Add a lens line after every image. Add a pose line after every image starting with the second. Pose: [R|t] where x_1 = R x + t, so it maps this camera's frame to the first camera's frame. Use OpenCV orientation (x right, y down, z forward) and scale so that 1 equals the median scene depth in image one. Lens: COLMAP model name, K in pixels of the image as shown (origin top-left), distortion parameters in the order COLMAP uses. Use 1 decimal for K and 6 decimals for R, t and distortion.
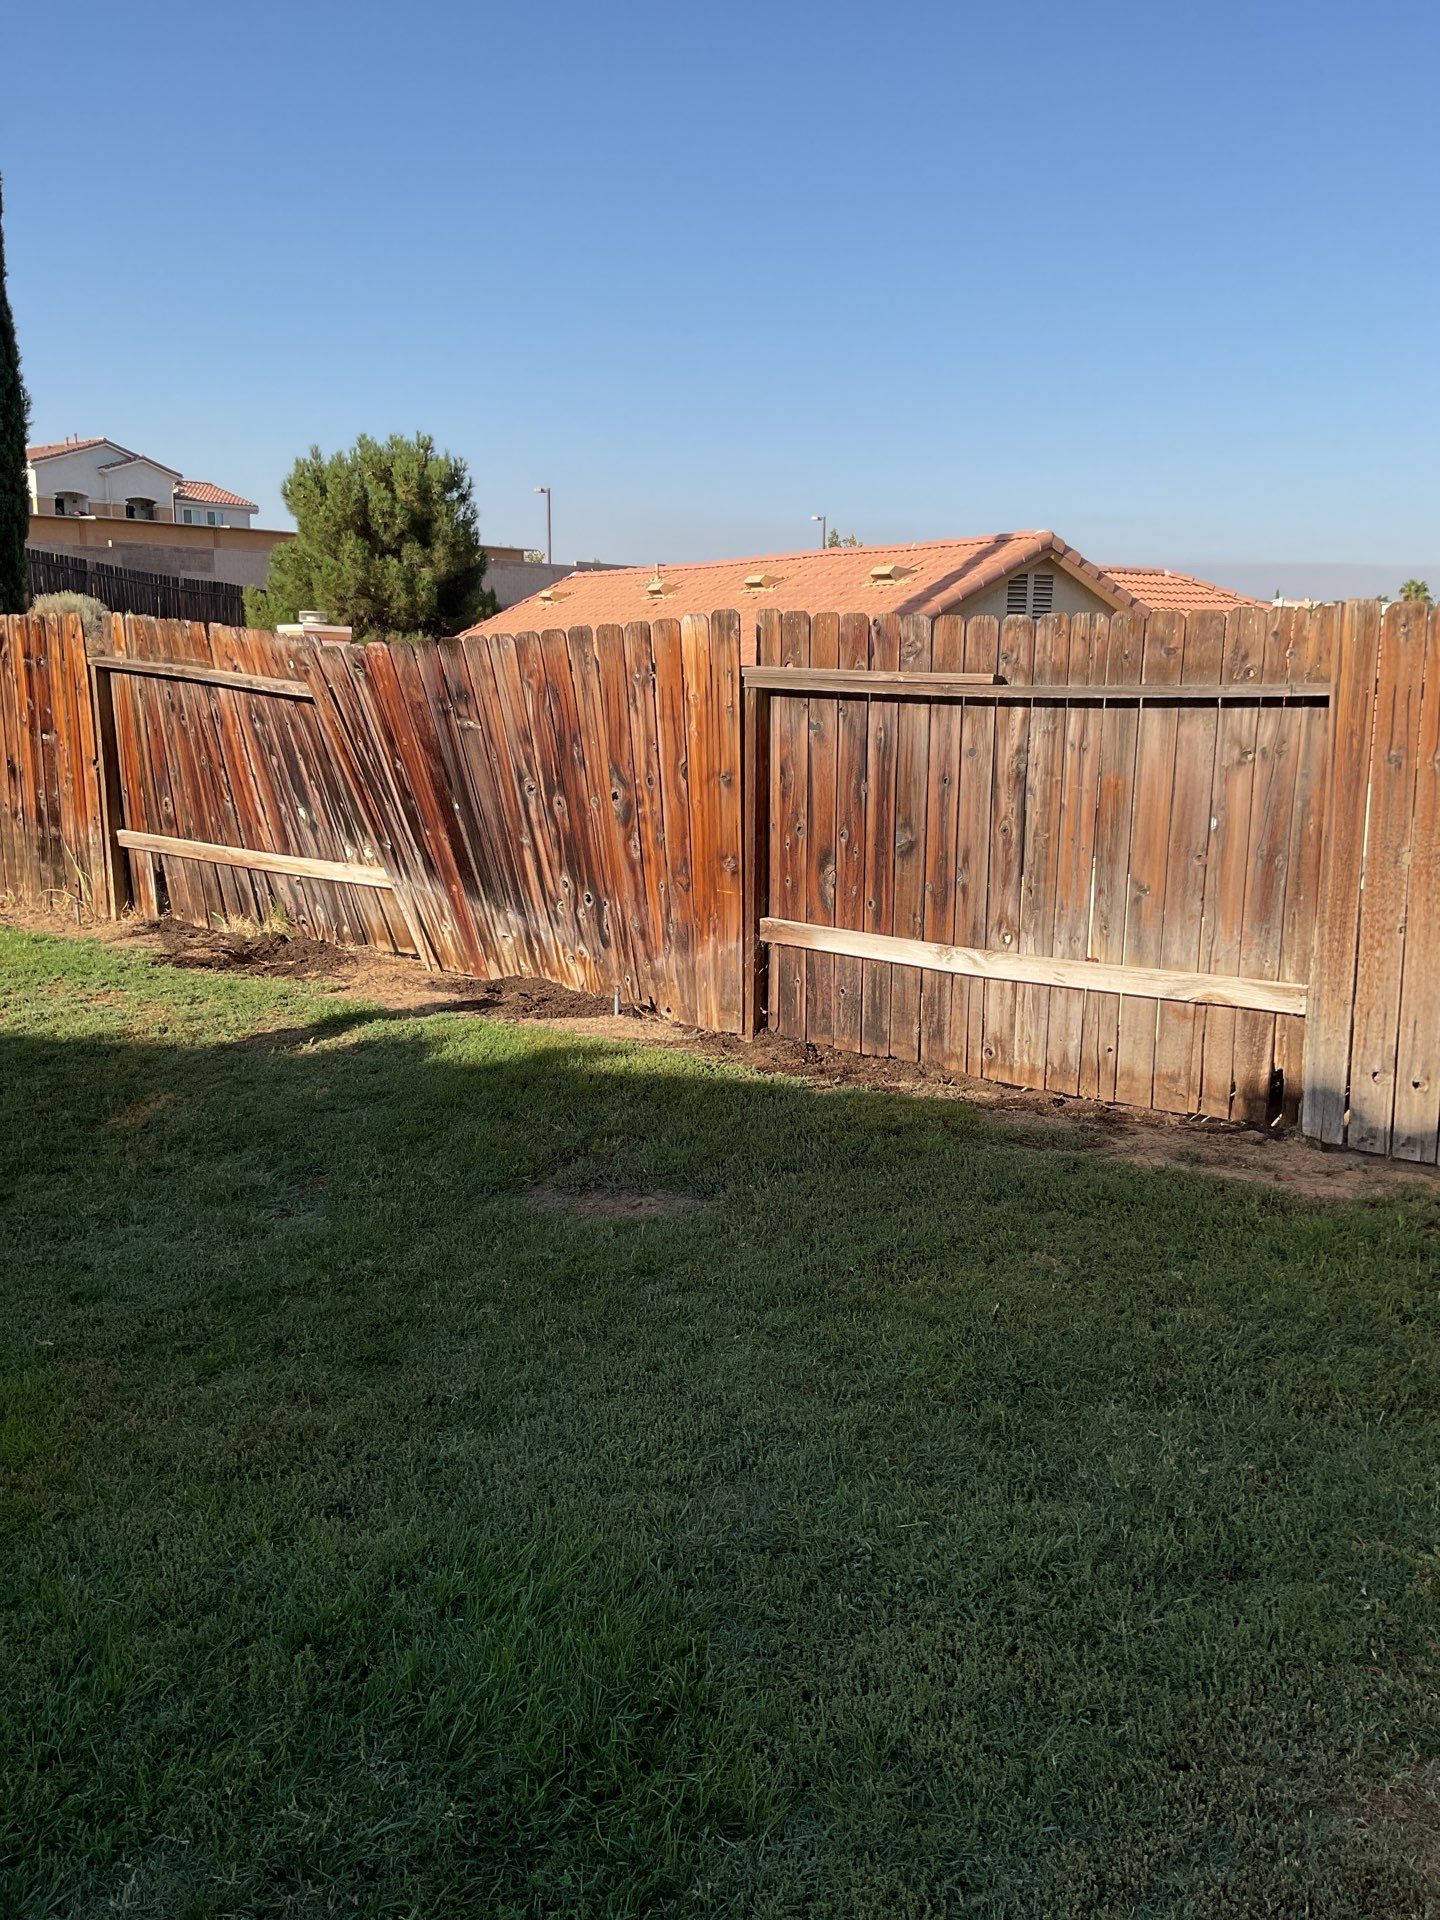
lens RADIAL K [[1574.7, 0, 711.0], [0, 1574.7, 943.2], [0, 0, 1]] dist [0.084375, -0.146165]
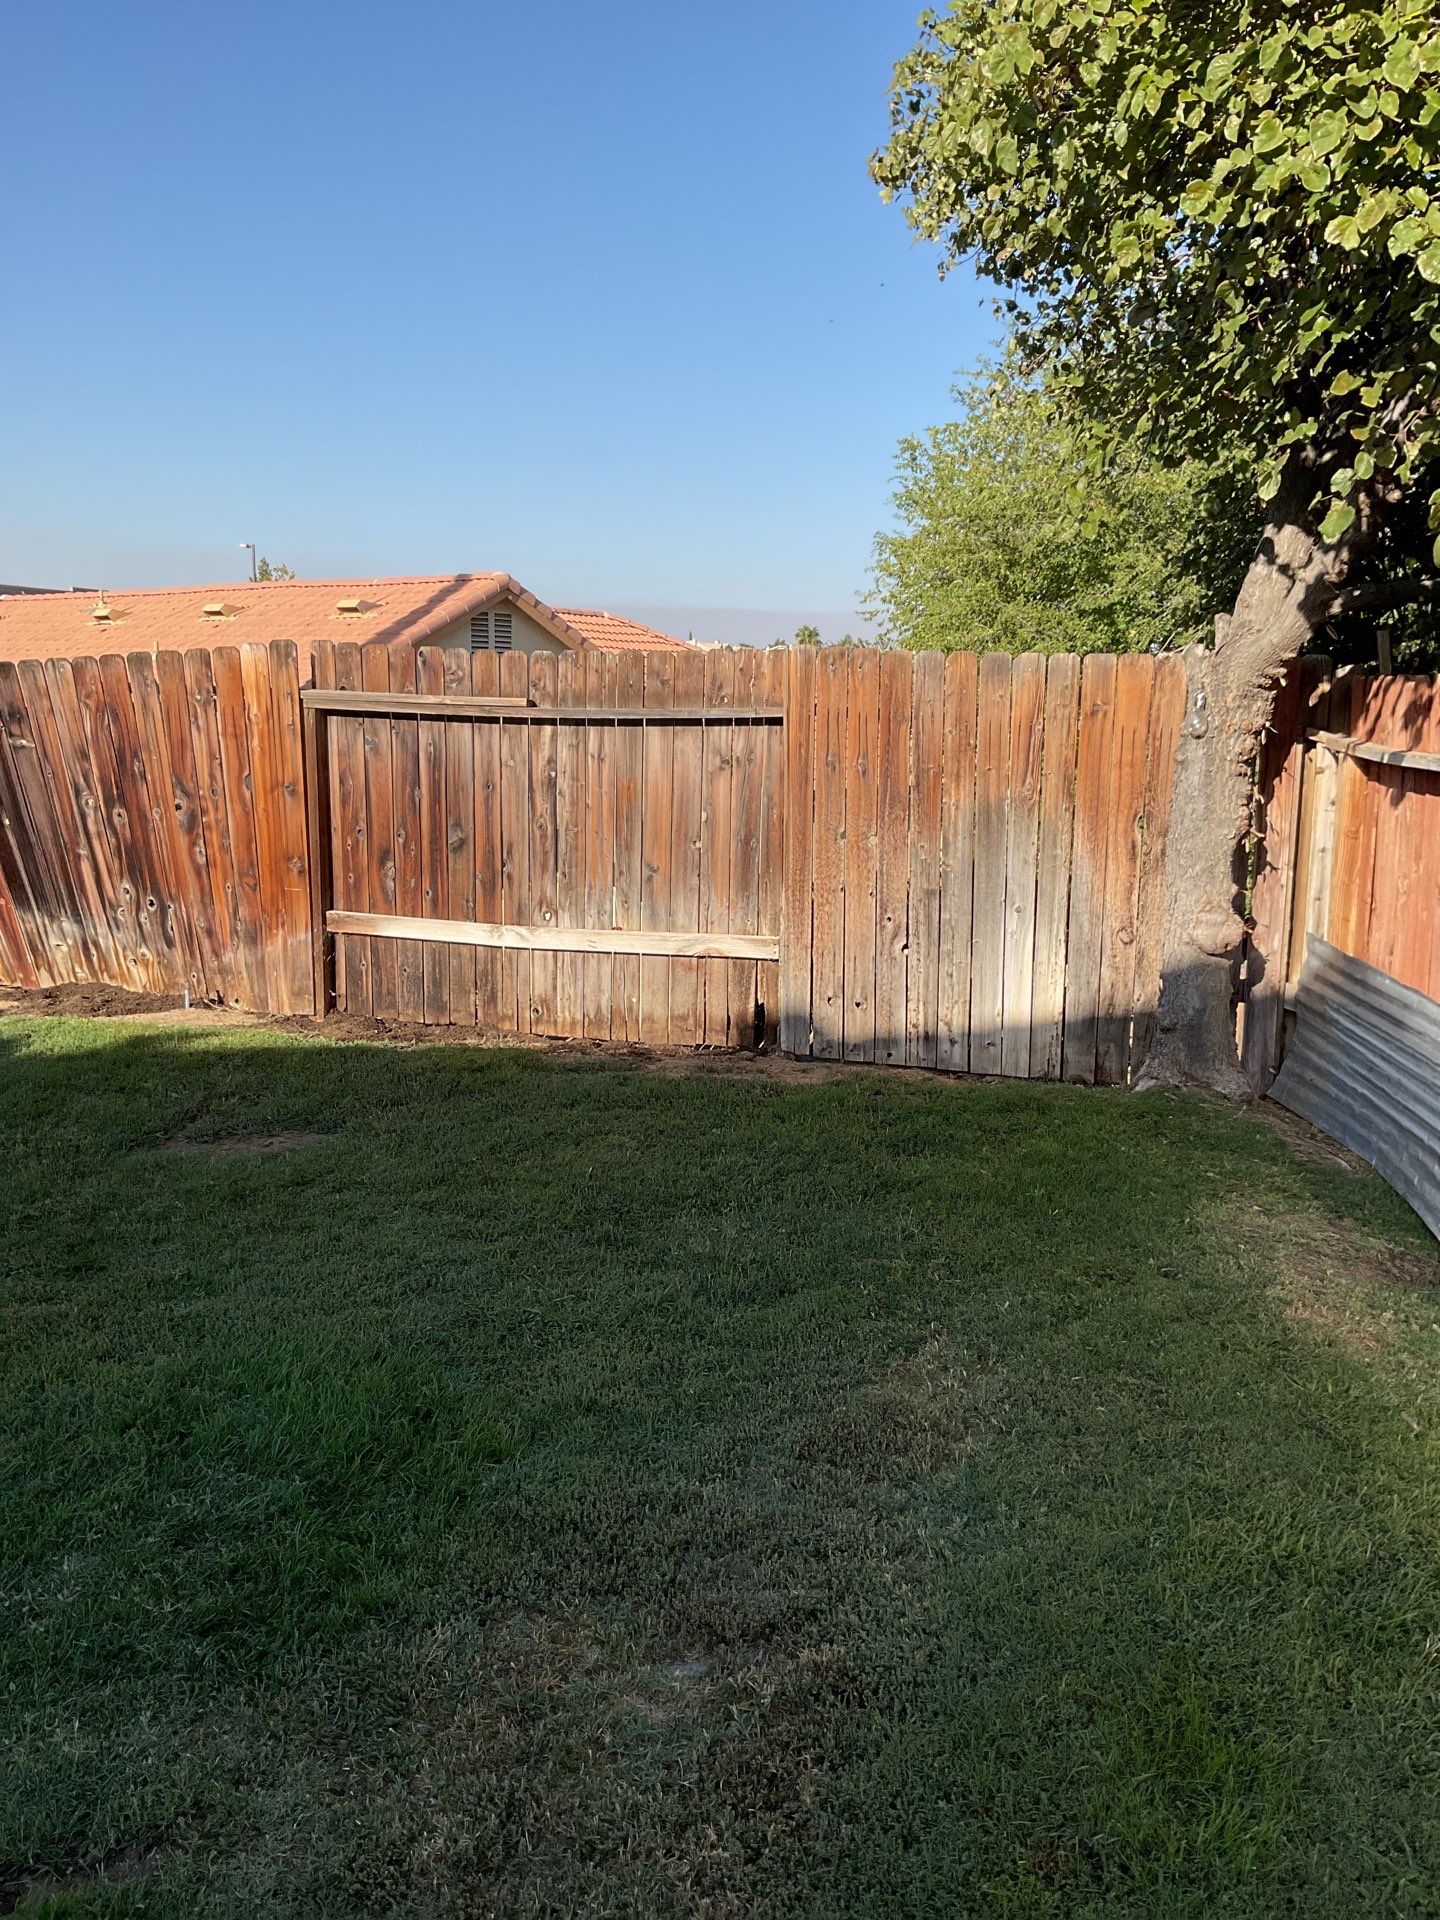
lens RADIAL K [[1574.7, 0, 725.7], [0, 1574.7, 943.0], [0, 0, 1]] dist [0.084375, -0.146165]
pose [[0.936716, -0.047764, 0.346816, -0.107847], [0.054995, 0.998426, -0.011033, 0.039787], [-0.345743, 0.029408, 0.937868, -0.189186]]
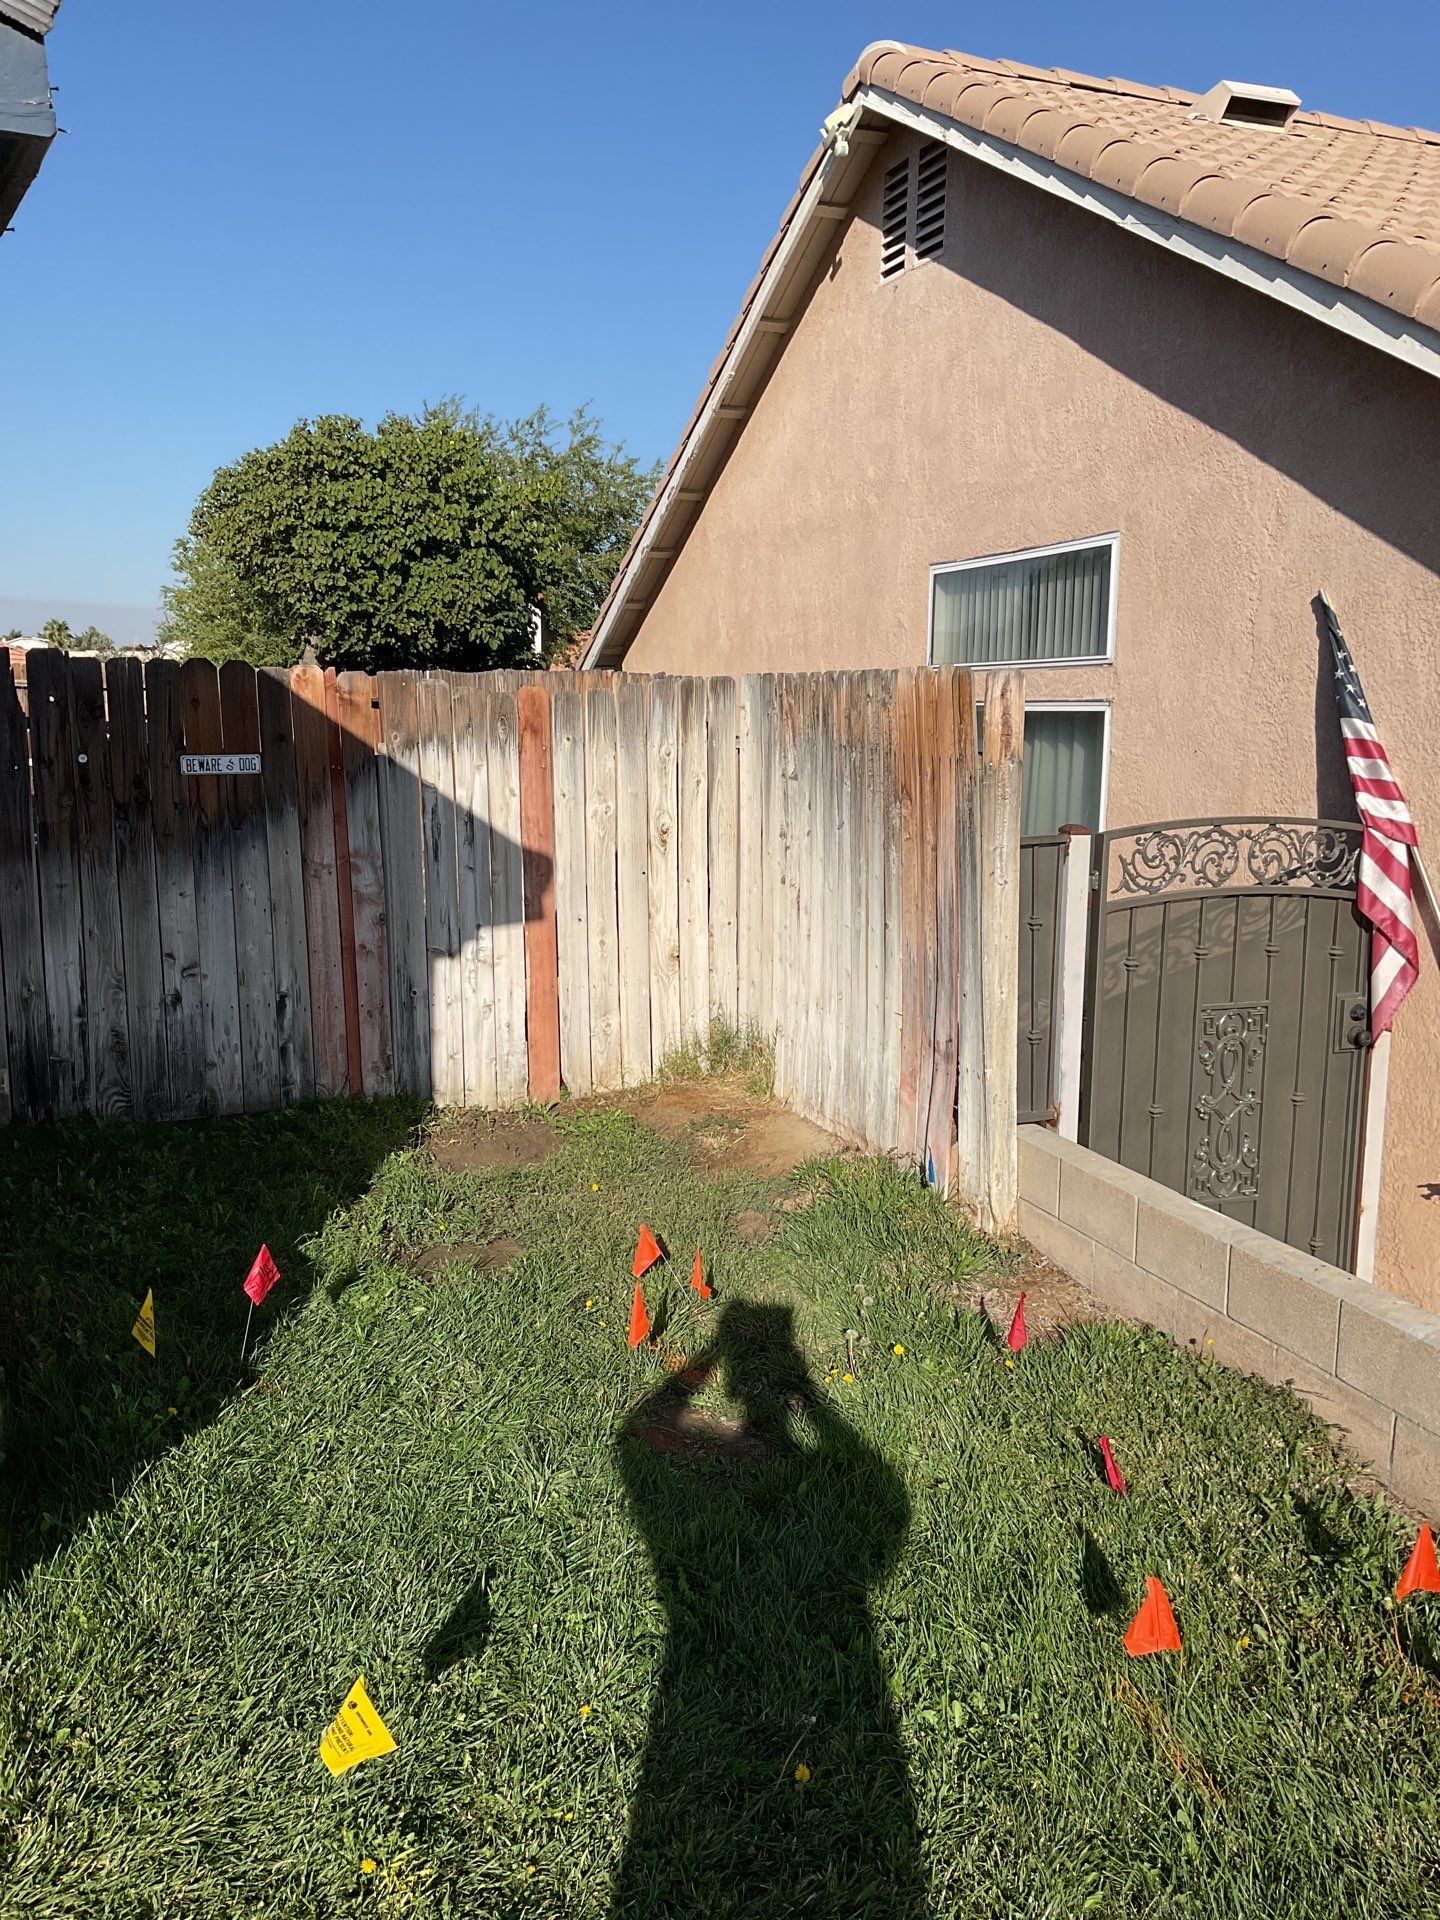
lens RADIAL K [[1574.7, 0, 724.6], [0, 1574.7, 957.6], [0, 0, 1]] dist [0.084375, -0.146165]
pose [[0.693571, -0.114247, 0.711271, -1.433155], [0.122600, 0.991660, 0.039735, 0.488350], [-0.709879, 0.059642, 0.701794, -2.555414]]
